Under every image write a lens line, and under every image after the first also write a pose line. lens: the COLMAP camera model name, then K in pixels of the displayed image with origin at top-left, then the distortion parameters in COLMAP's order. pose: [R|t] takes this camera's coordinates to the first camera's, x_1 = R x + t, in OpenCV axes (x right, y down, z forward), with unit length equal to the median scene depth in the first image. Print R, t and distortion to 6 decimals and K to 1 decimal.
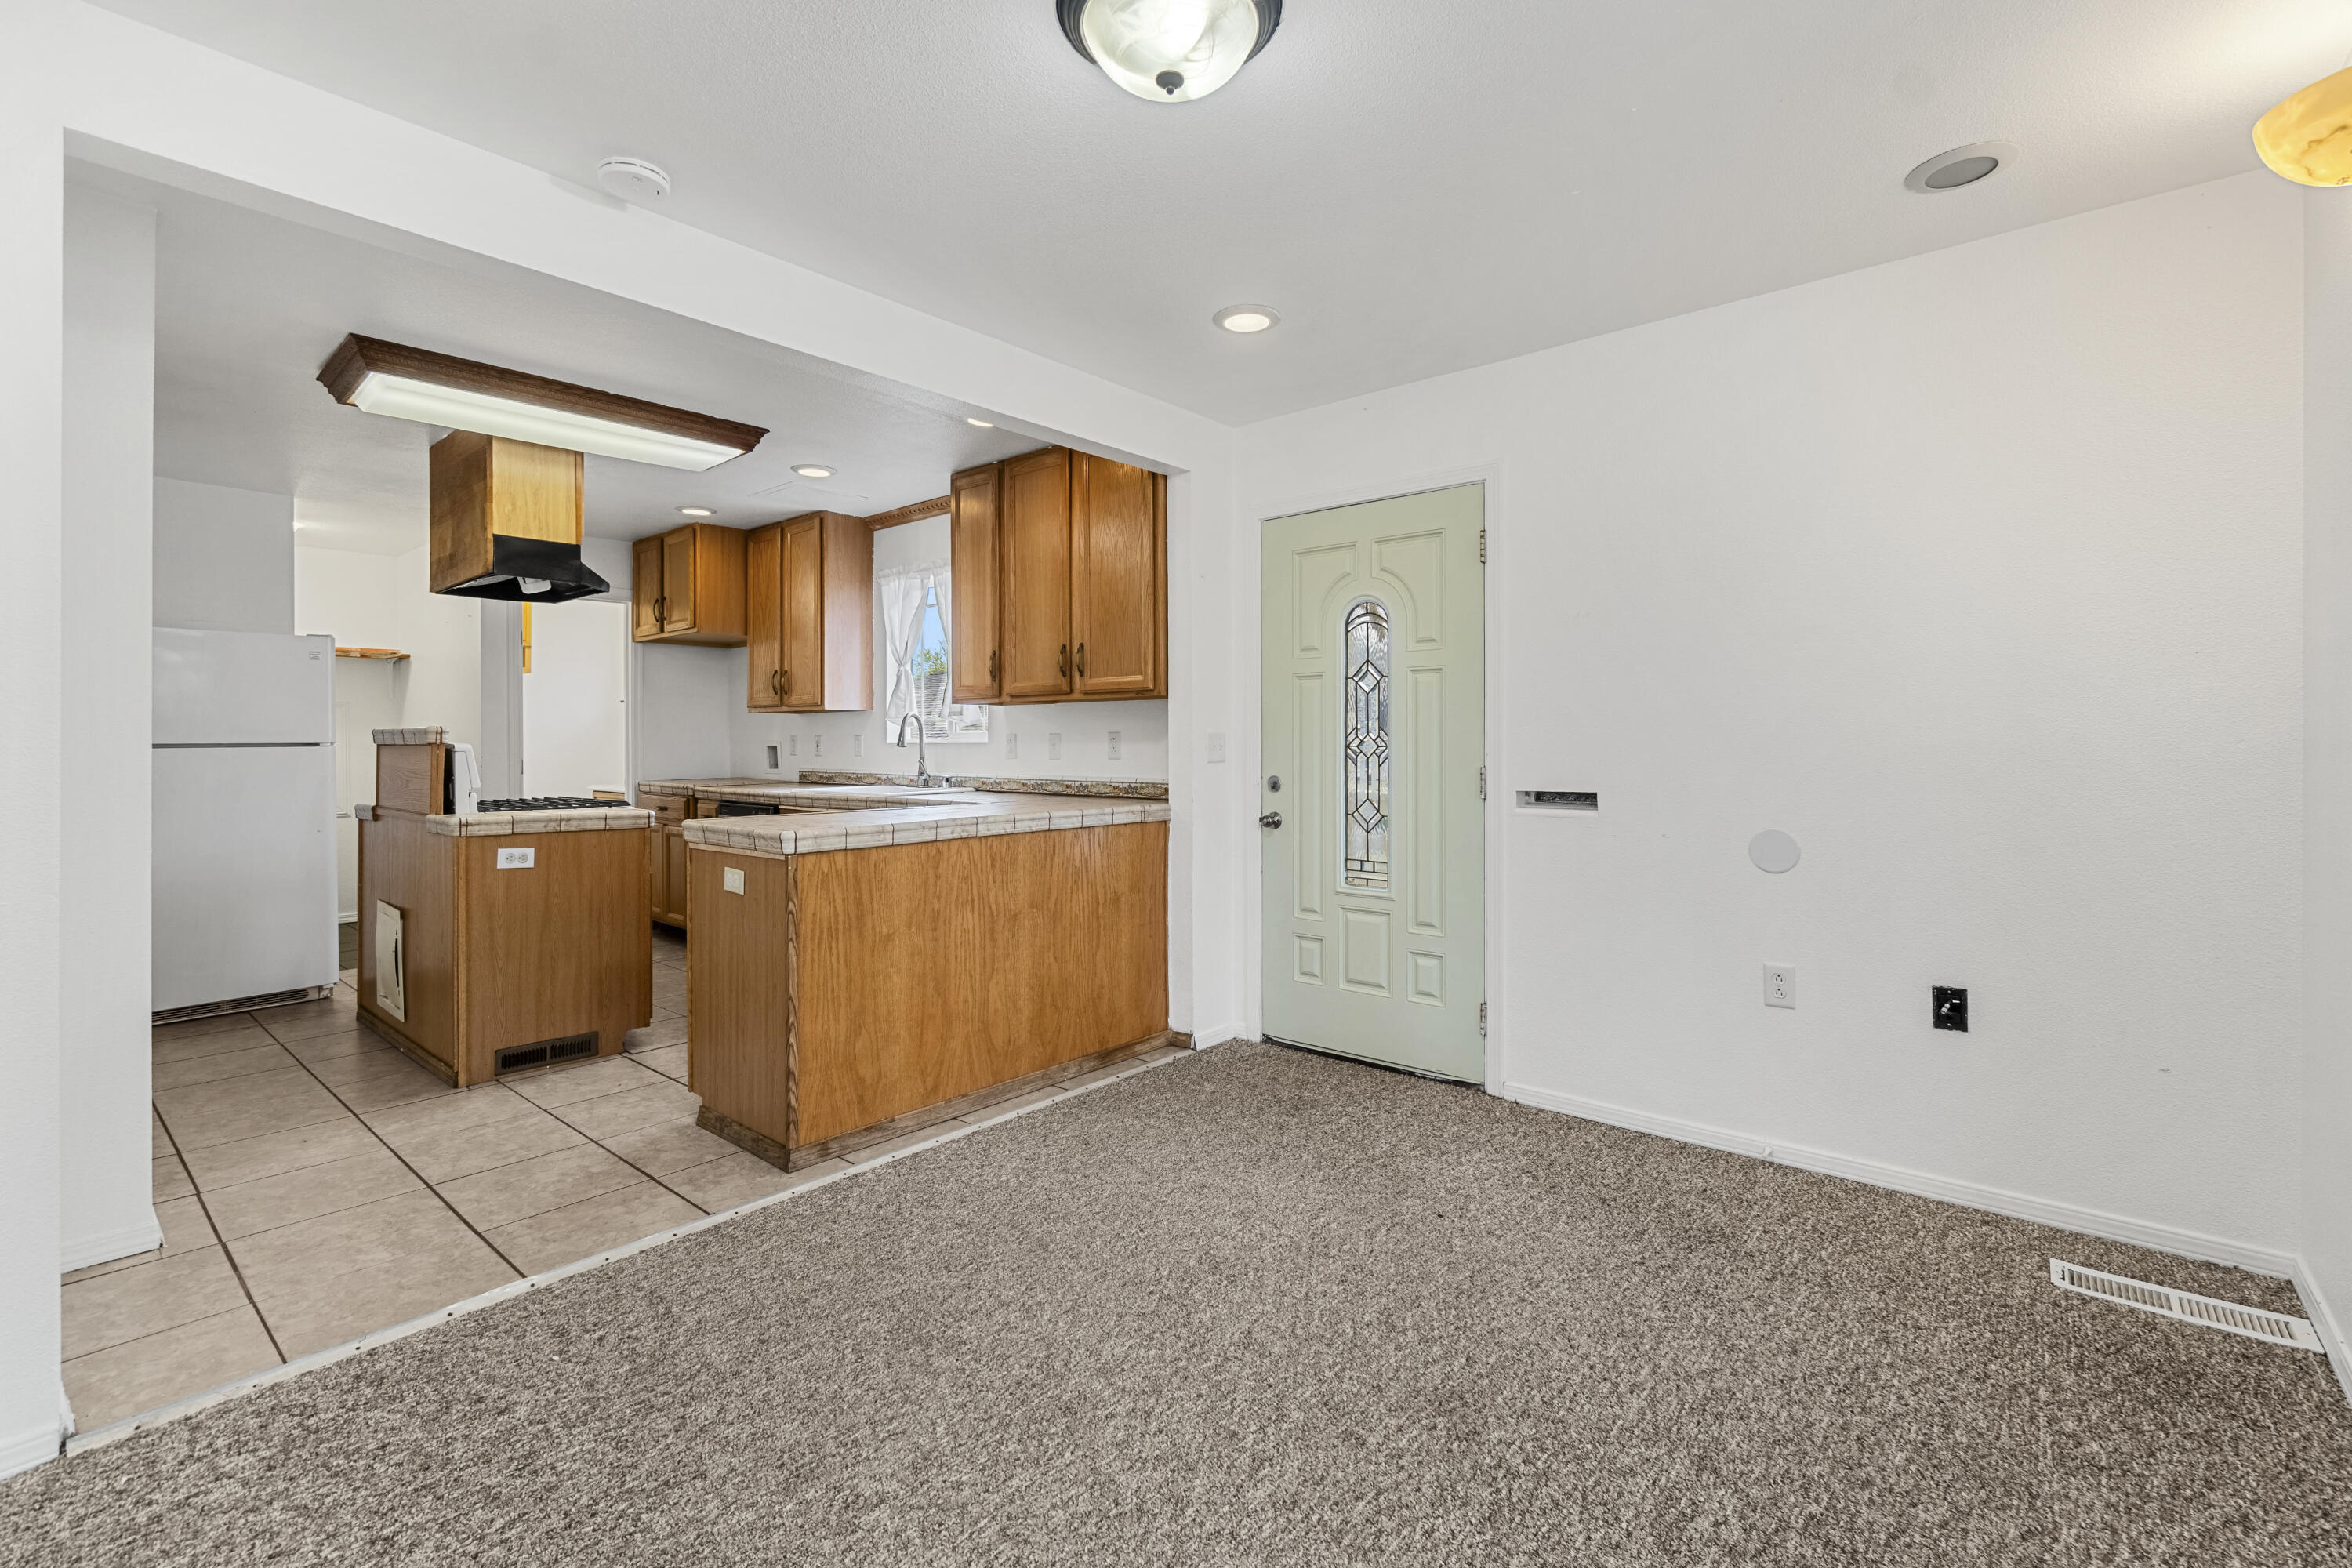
lens RADIAL K [[1020.3, 0, 1162.3], [0, 1020.3, 750.2], [0, 0, 1]] dist [-0.001839, -0.000278]
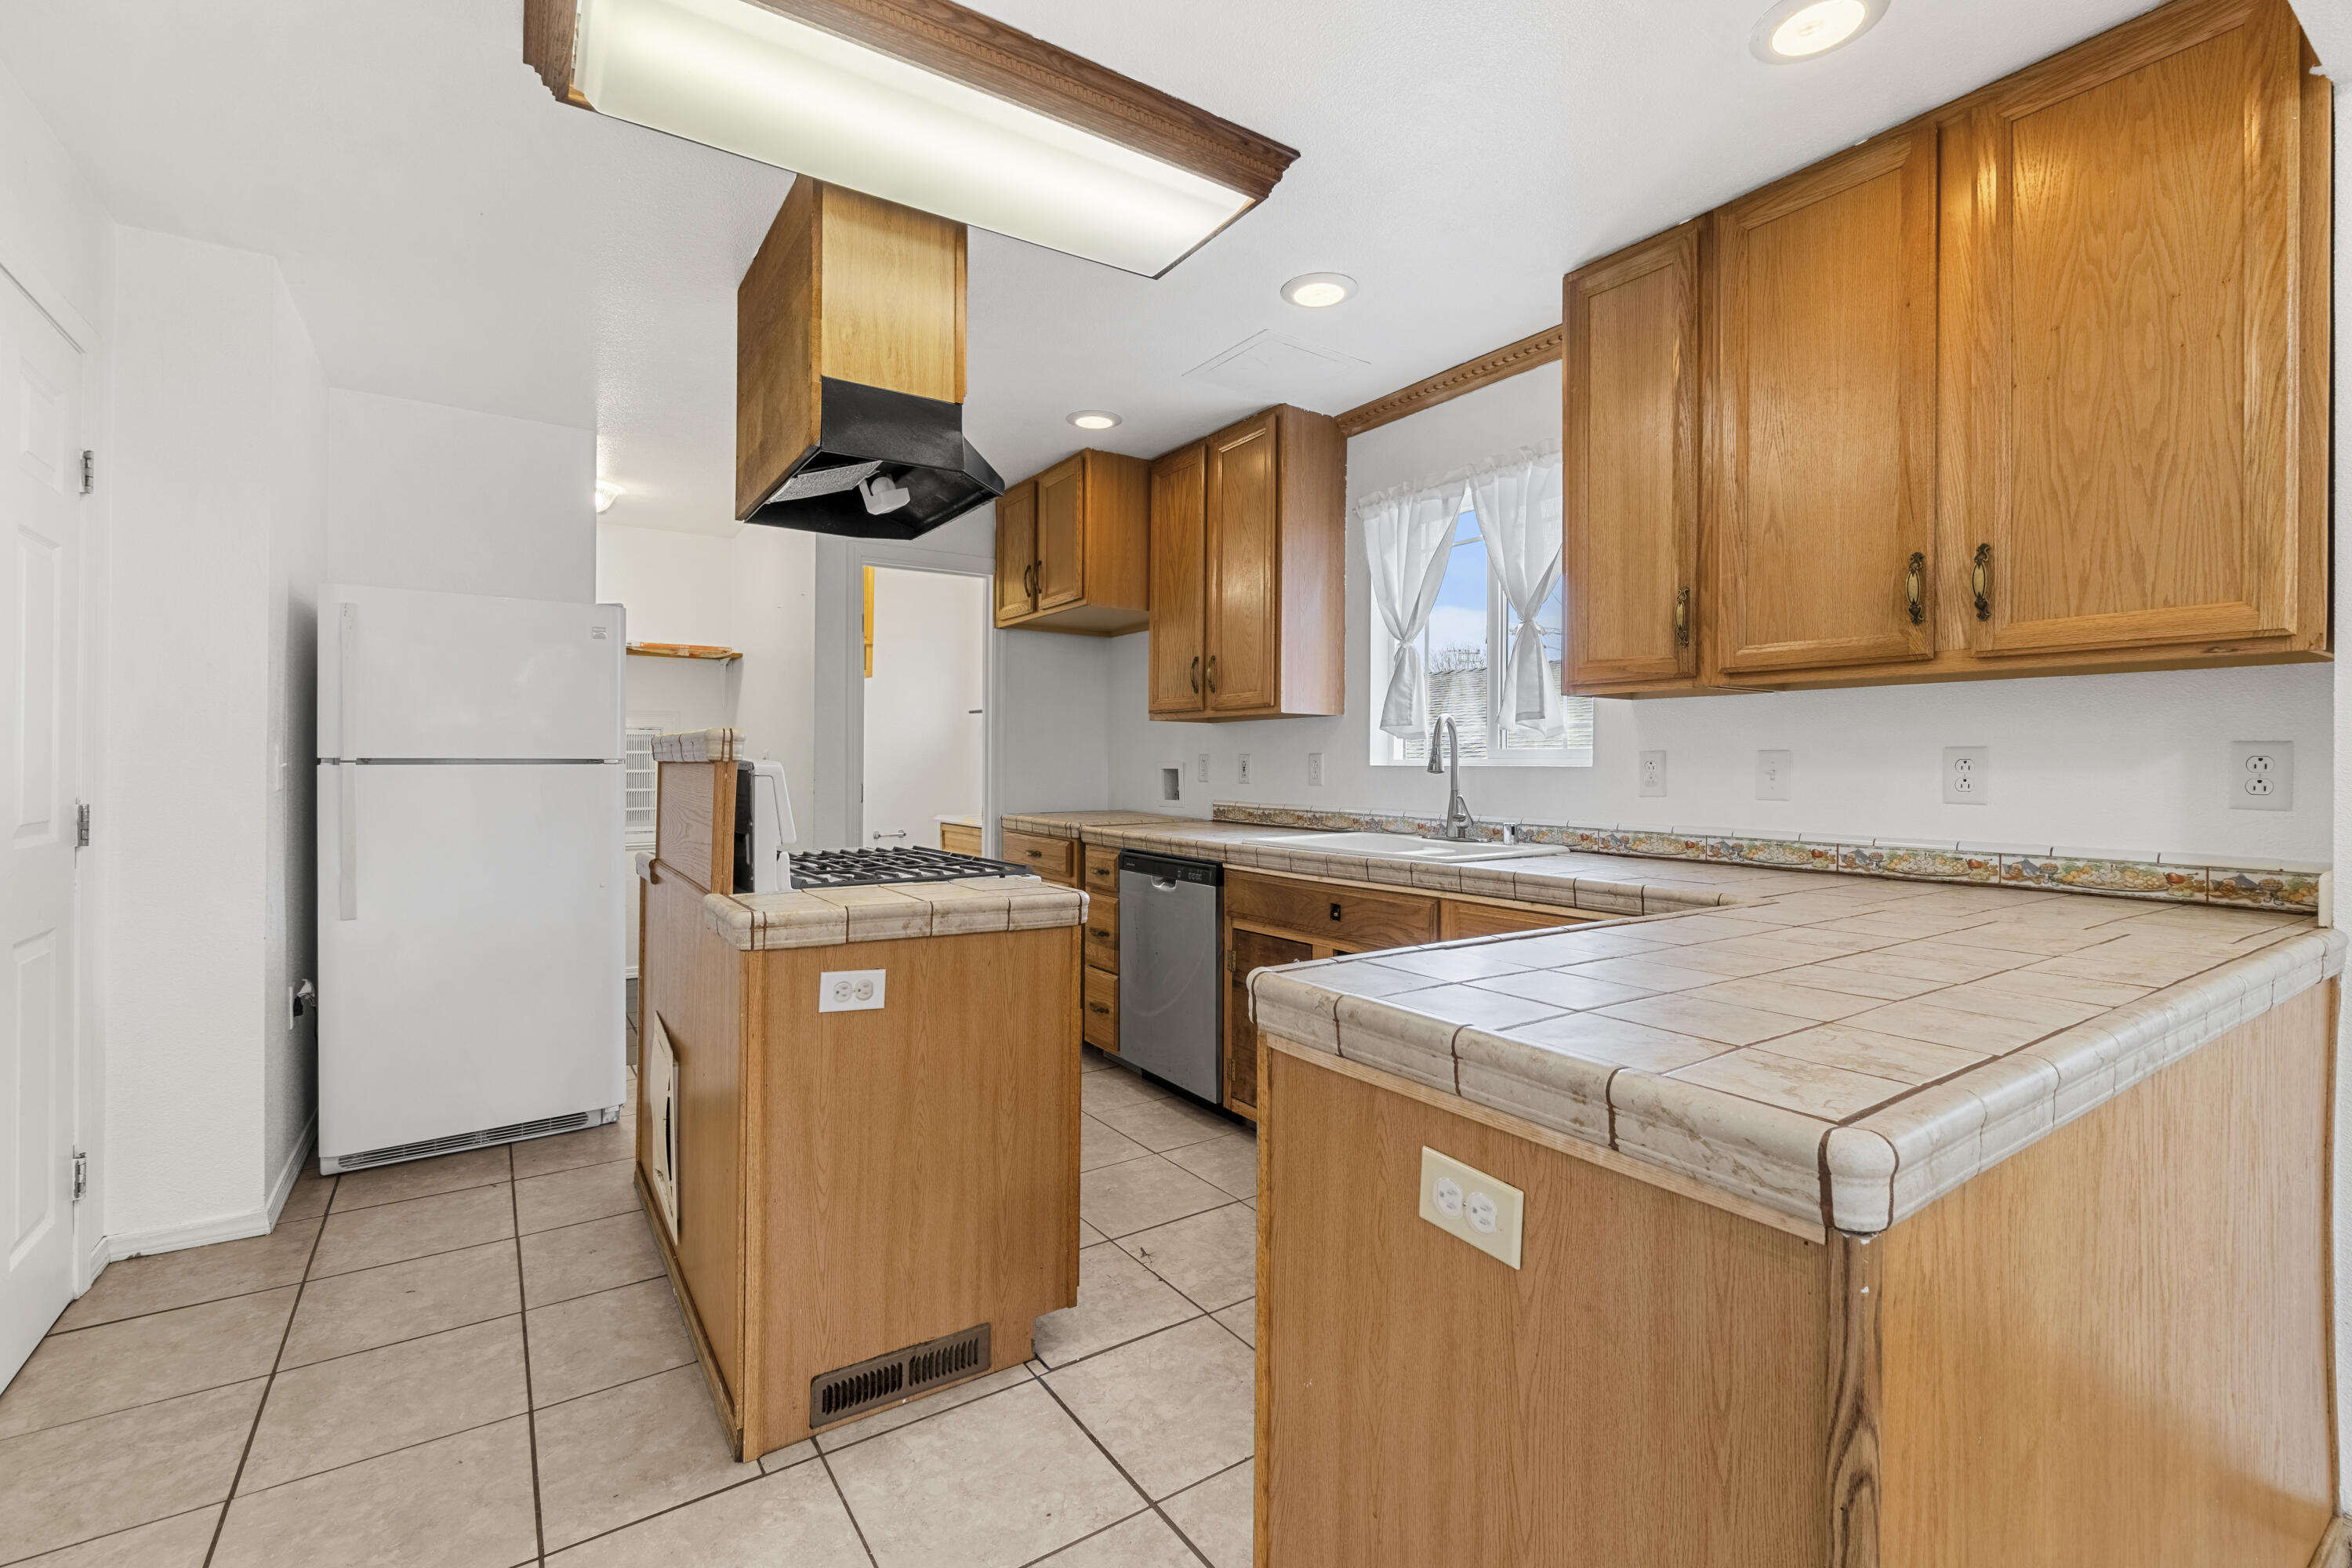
lens RADIAL K [[1020.3, 0, 1174.4], [0, 1020.3, 771.1], [0, 0, 1]] dist [-0.001839, -0.000278]
pose [[0.965837, 0.009447, -0.258977, -0.291904], [-0.010087, 0.999948, -0.001142, -0.002300], [0.258953, 0.003715, 0.965883, 0.460667]]
